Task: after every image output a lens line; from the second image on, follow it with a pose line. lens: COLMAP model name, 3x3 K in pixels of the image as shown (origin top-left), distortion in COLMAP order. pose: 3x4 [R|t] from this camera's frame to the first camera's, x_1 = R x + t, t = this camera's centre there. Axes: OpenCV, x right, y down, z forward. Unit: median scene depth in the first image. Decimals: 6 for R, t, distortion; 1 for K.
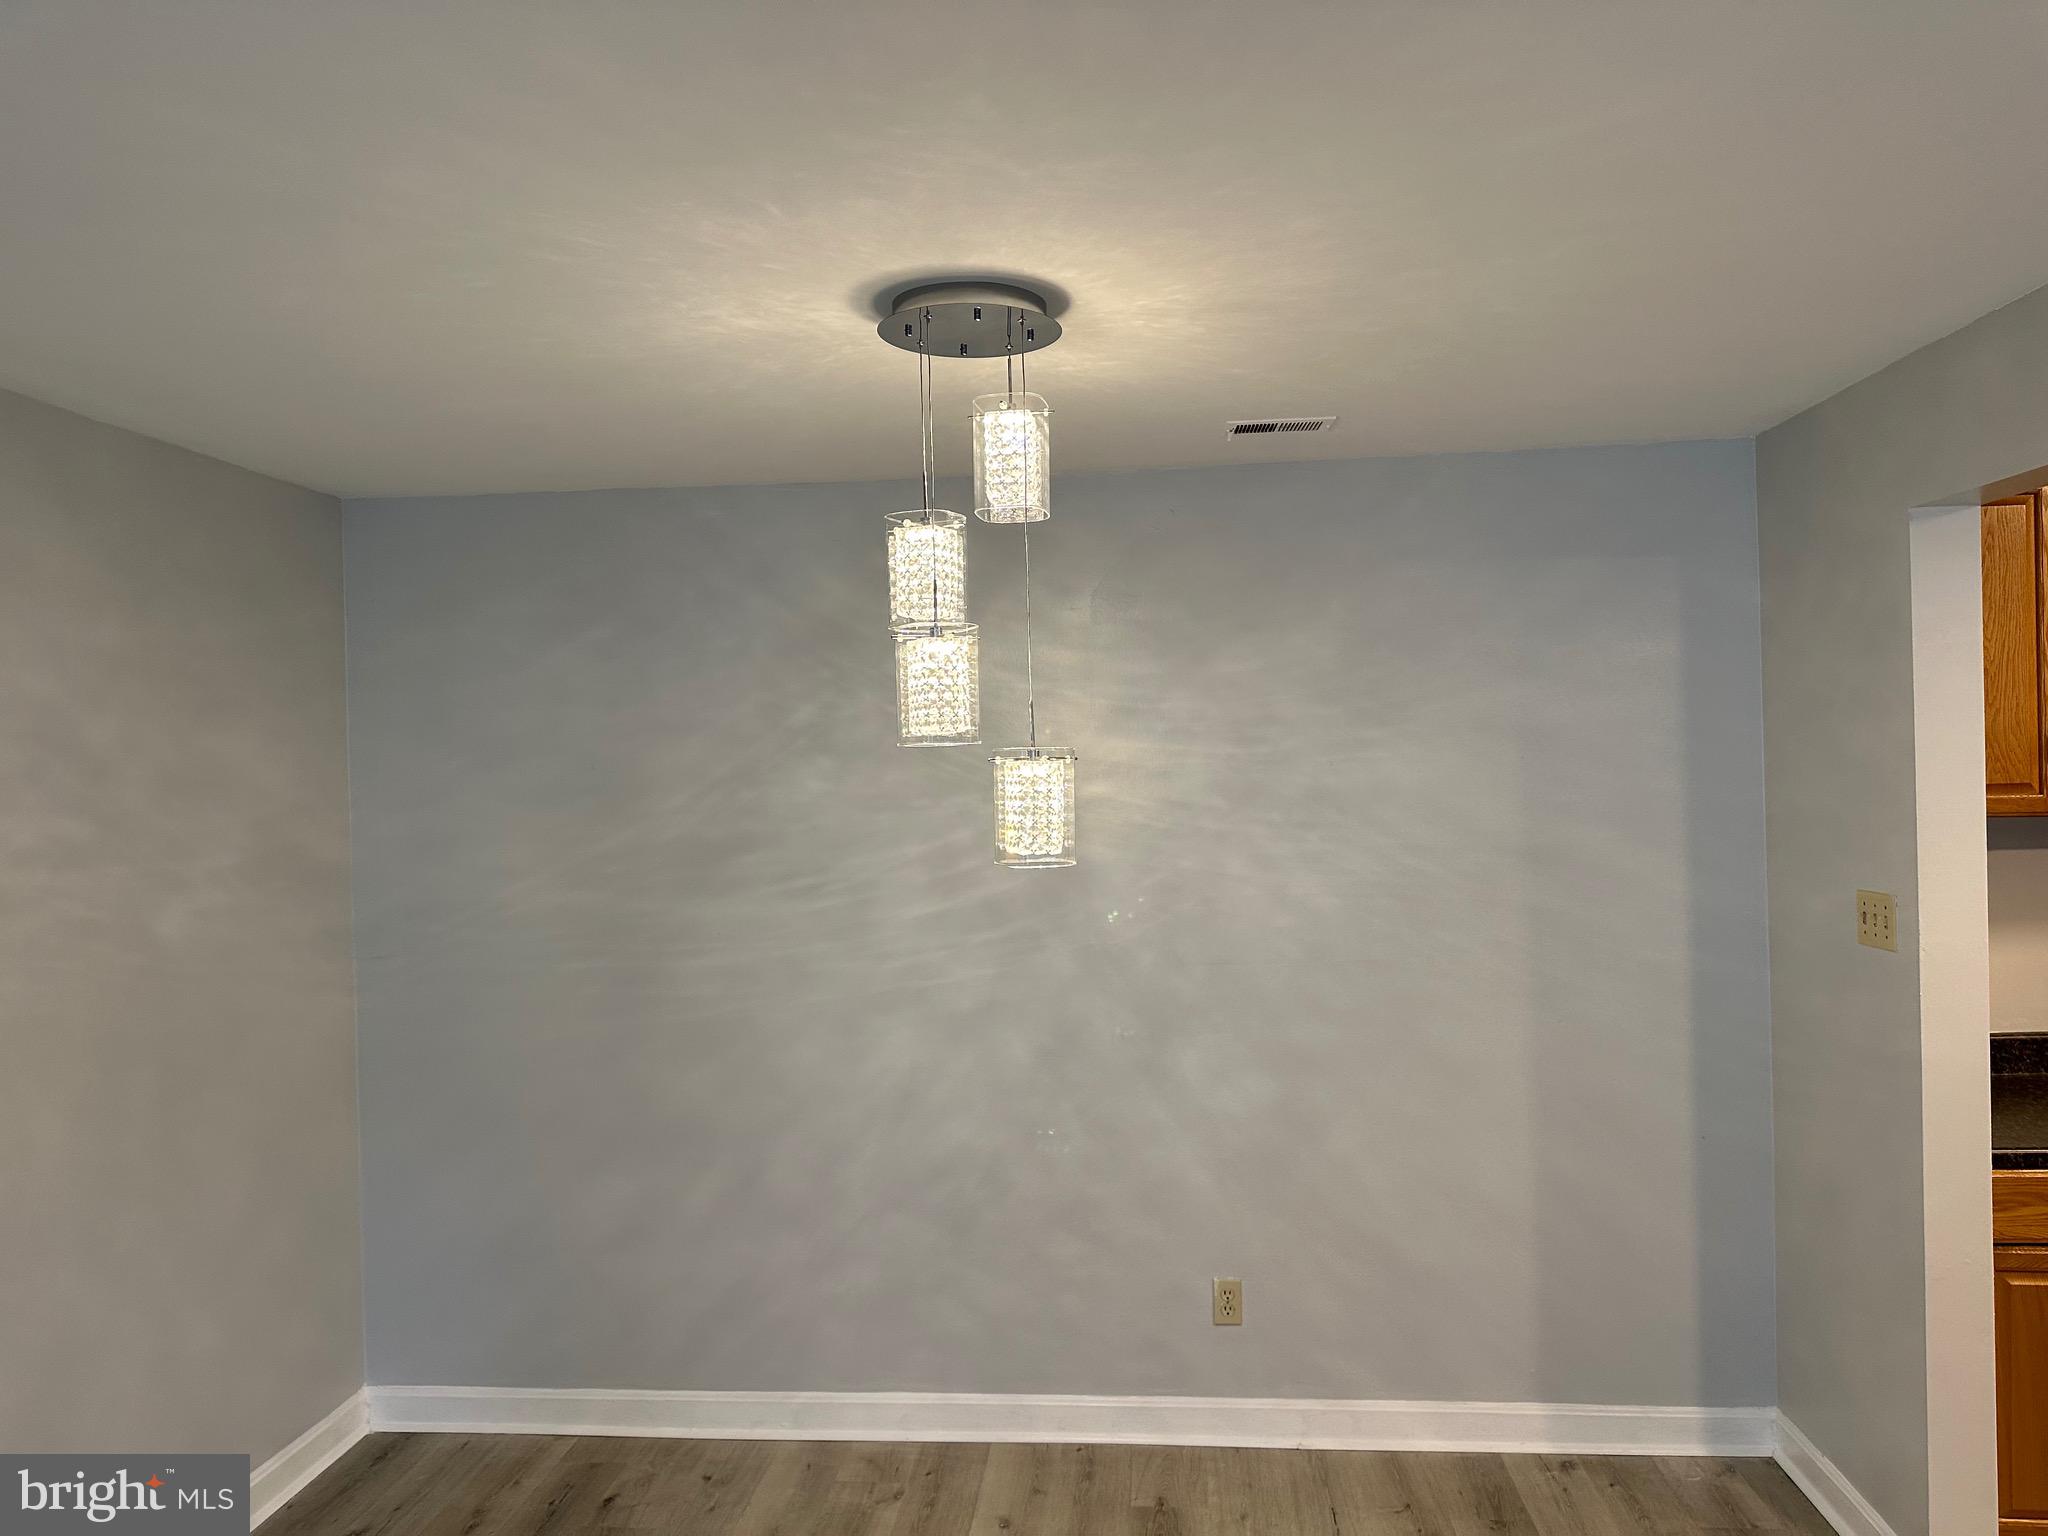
lens RADIAL K [[1441.5, 0, 1059.0], [0, 1441.5, 766.0], [0, 0, 1]] dist [0.074445, -0.089969]
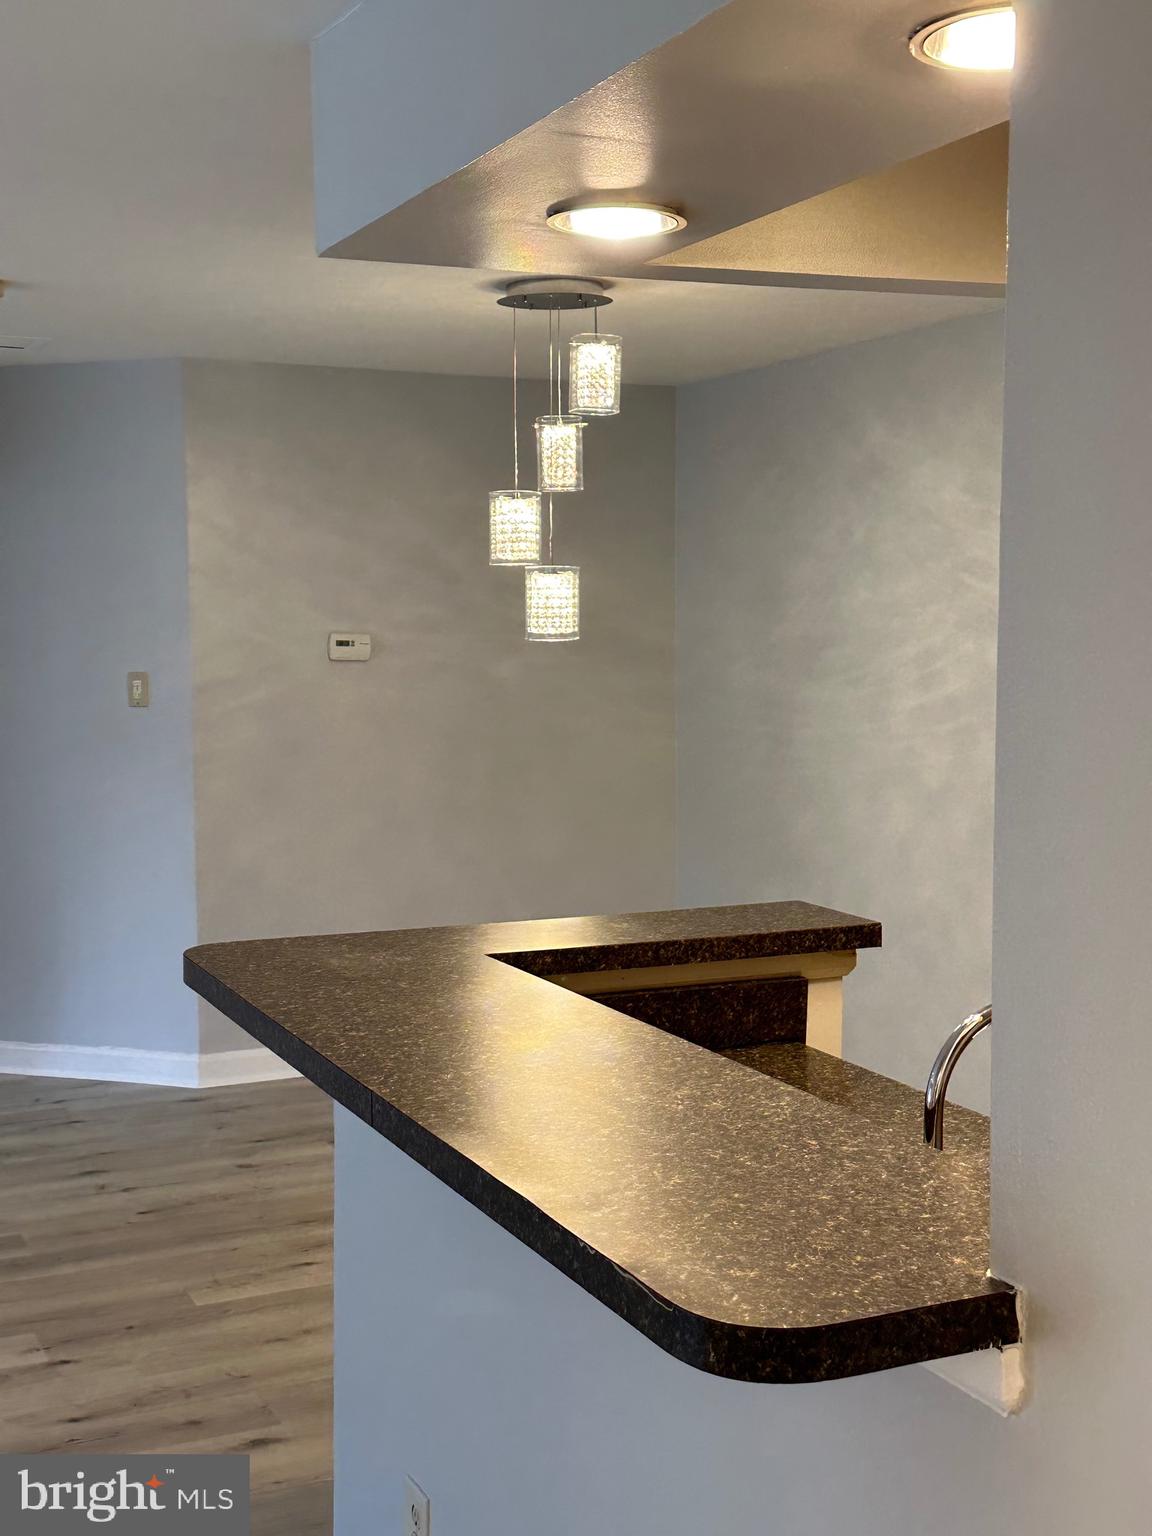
lens RADIAL K [[2037.3, 0, 579.7], [0, 2037.3, 763.7], [0, 0, 1]] dist [0.137663, 0.000000]
pose [[0.454575, 0.085189, -0.886625, 1.362730], [-0.004730, 0.995633, 0.093237, -0.004299], [0.890696, -0.038190, 0.452993, 0.002691]]
